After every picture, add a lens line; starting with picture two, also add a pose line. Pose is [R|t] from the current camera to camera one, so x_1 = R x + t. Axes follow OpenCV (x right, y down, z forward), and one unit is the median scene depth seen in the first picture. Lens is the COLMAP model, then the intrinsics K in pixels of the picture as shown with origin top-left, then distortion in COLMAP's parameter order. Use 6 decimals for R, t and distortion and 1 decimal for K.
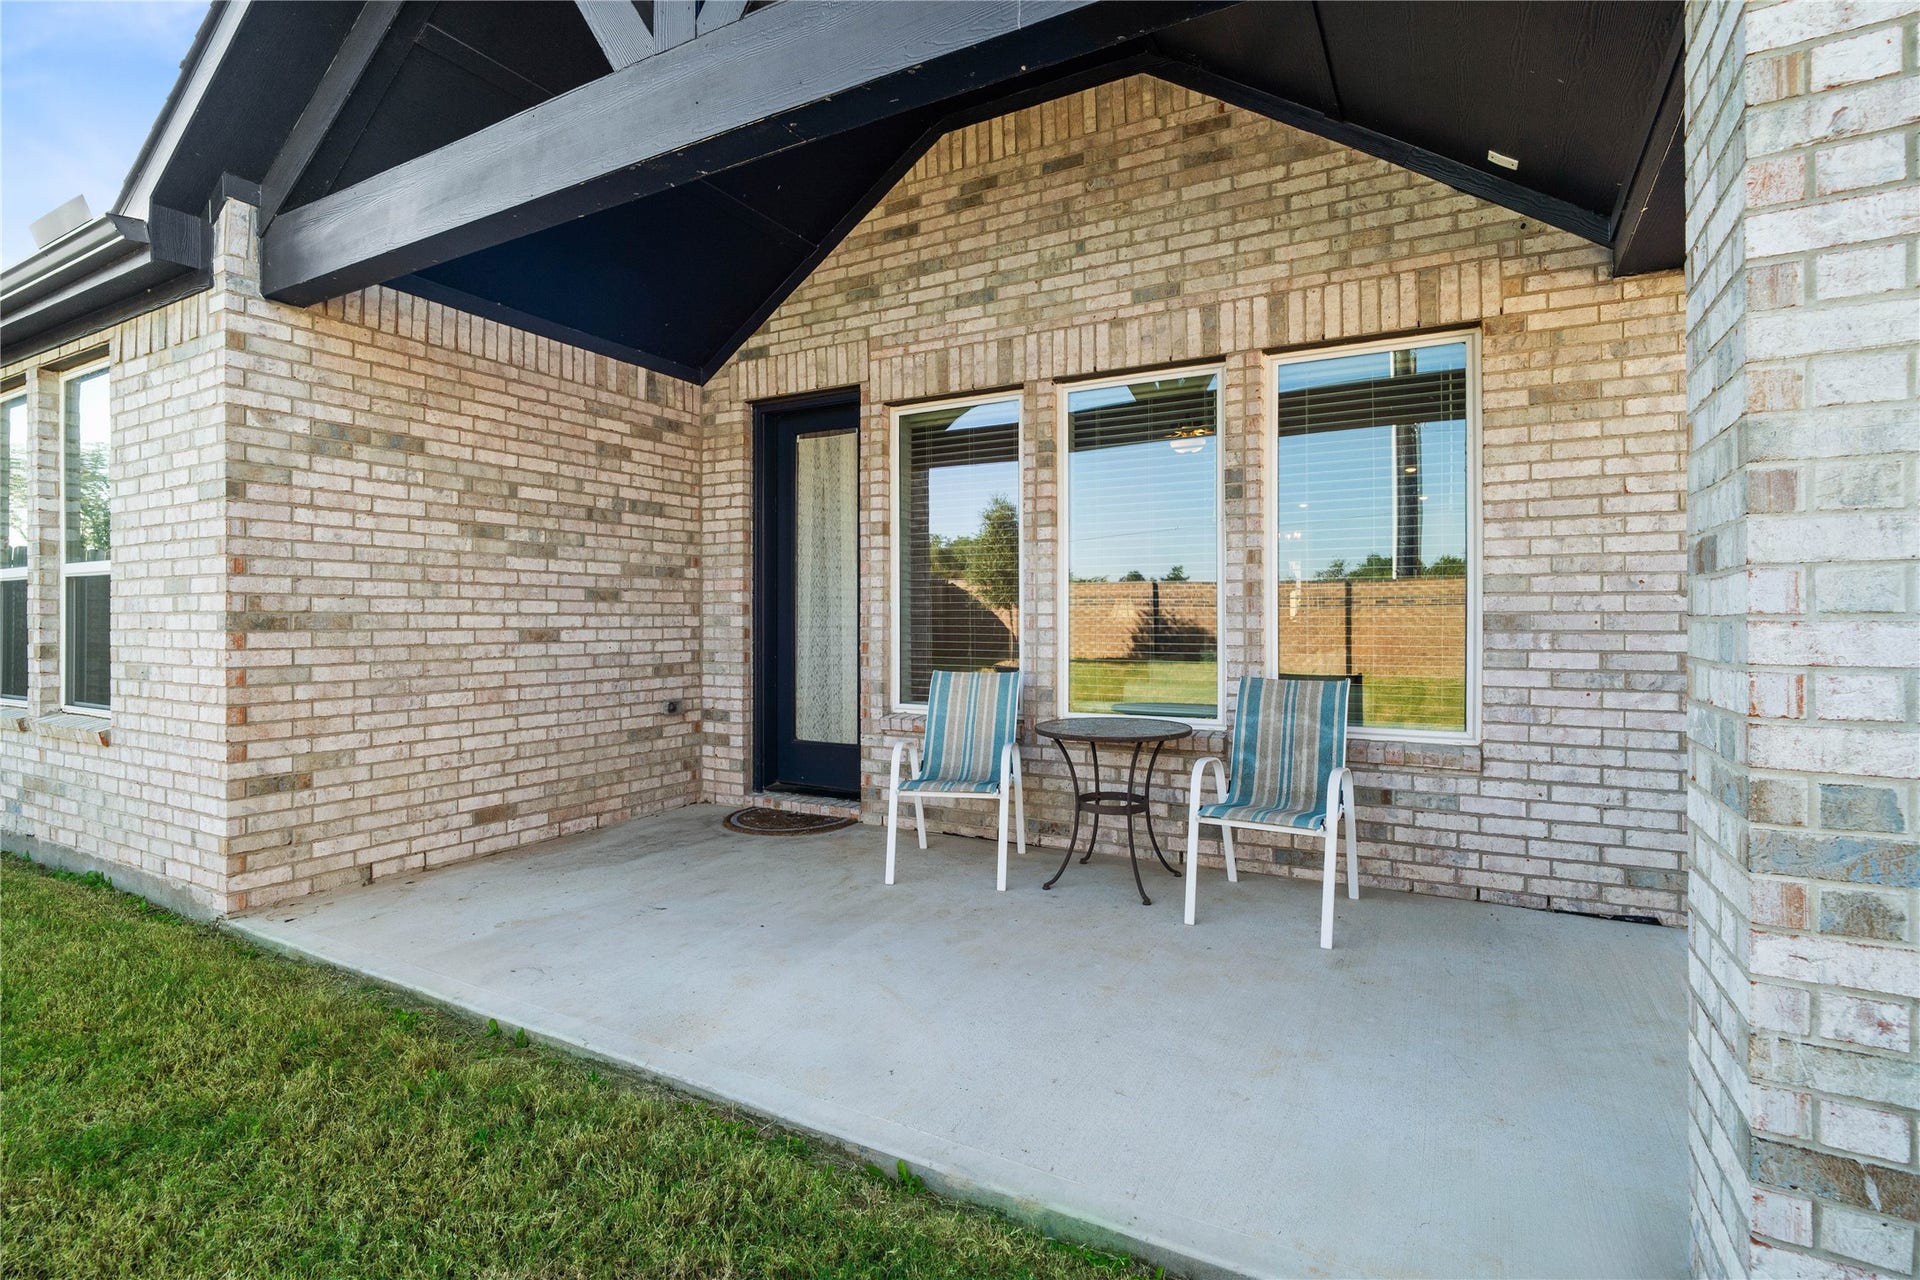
lens RADIAL K [[912.1, 0, 956.1], [0, 912.1, 630.5], [0, 0, 1]] dist [-0.009262, 0.000216]
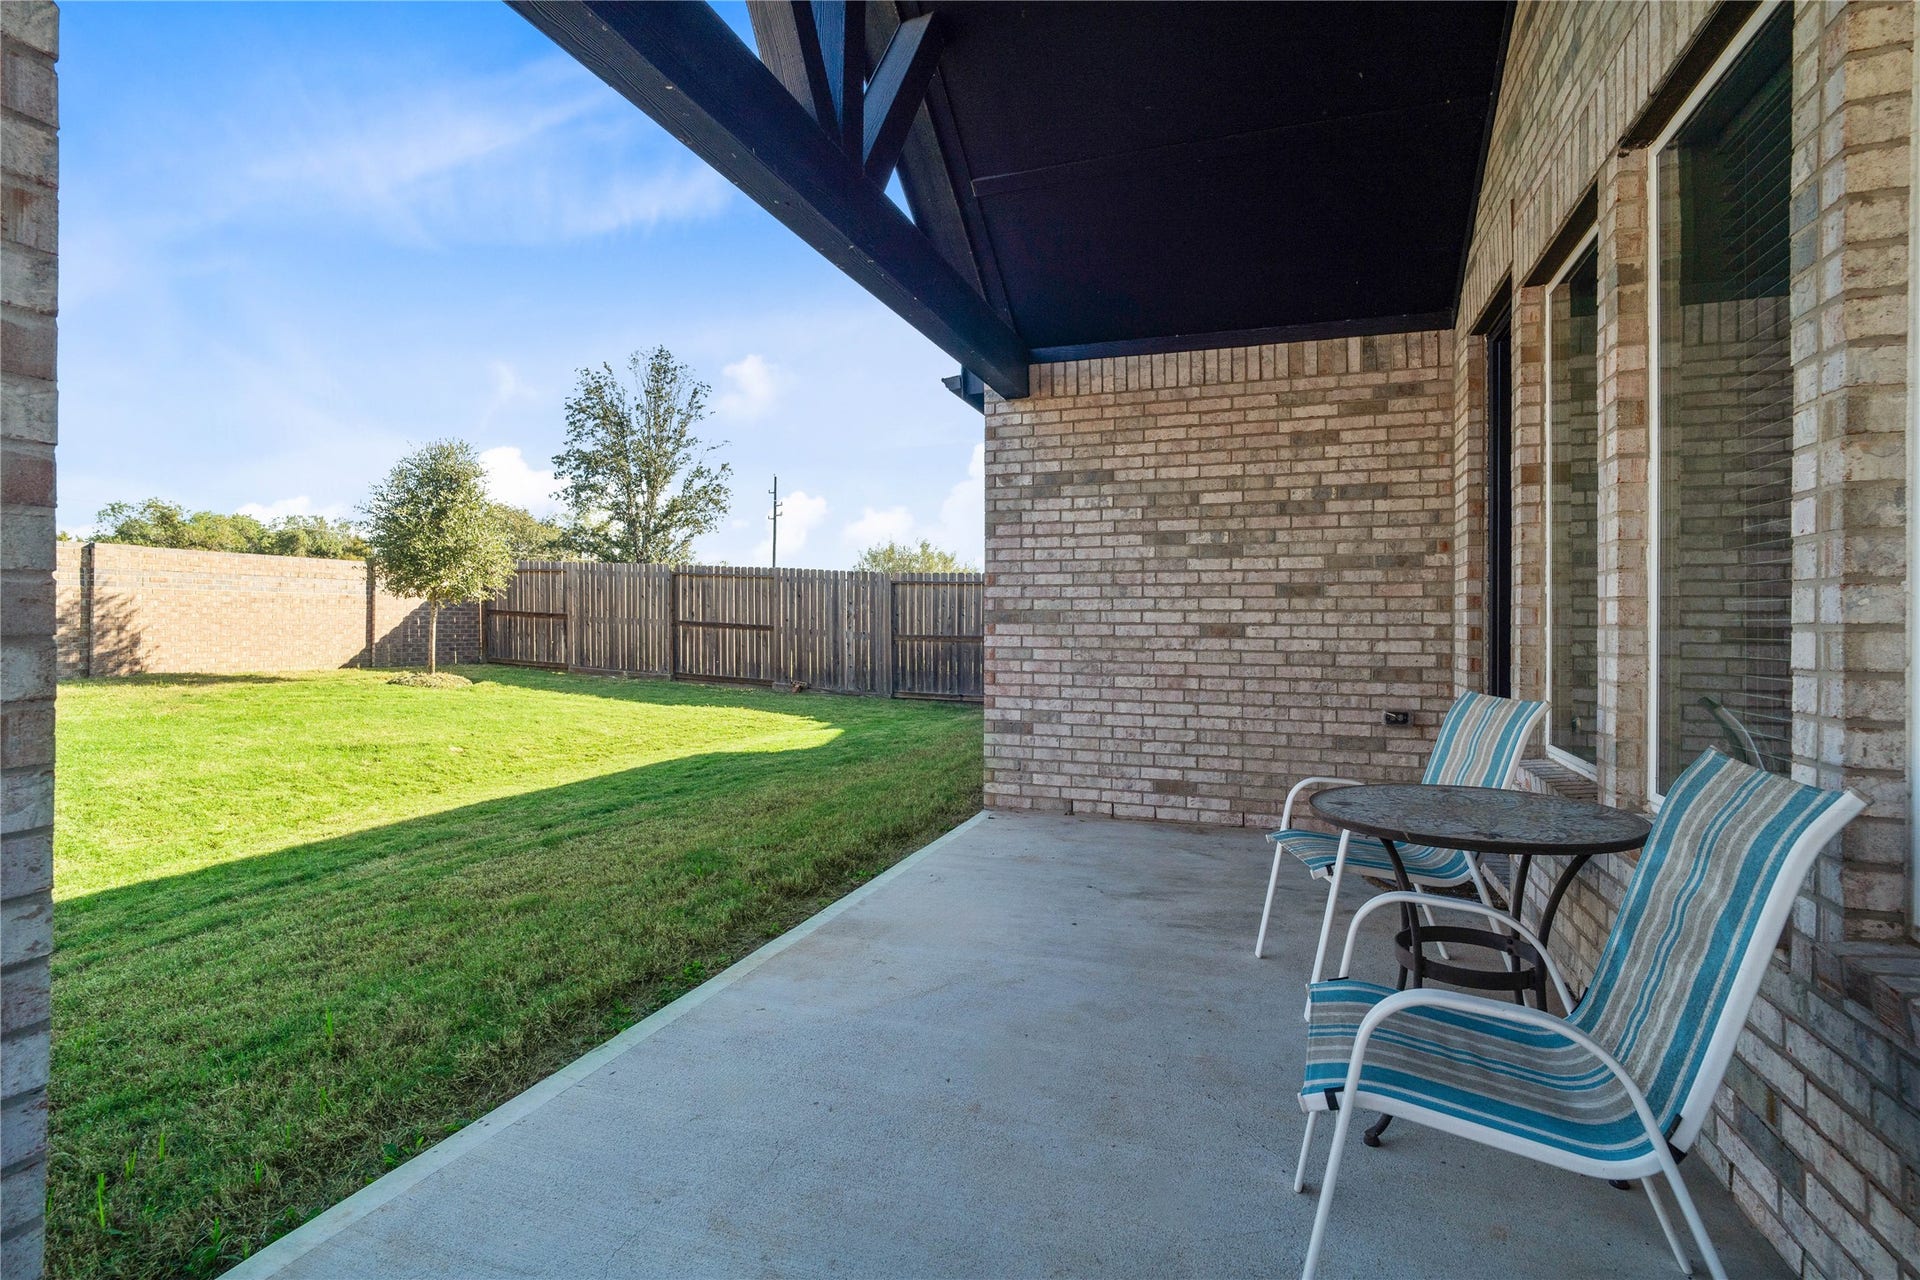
lens RADIAL K [[912.1, 0, 956.1], [0, 912.1, 630.5], [0, 0, 1]] dist [-0.009262, 0.000216]
pose [[0.162656, 0.011133, -0.986620, 0.567425], [-0.016021, 0.999834, 0.008641, 0.001017], [0.986553, 0.014401, 0.162808, 0.547056]]
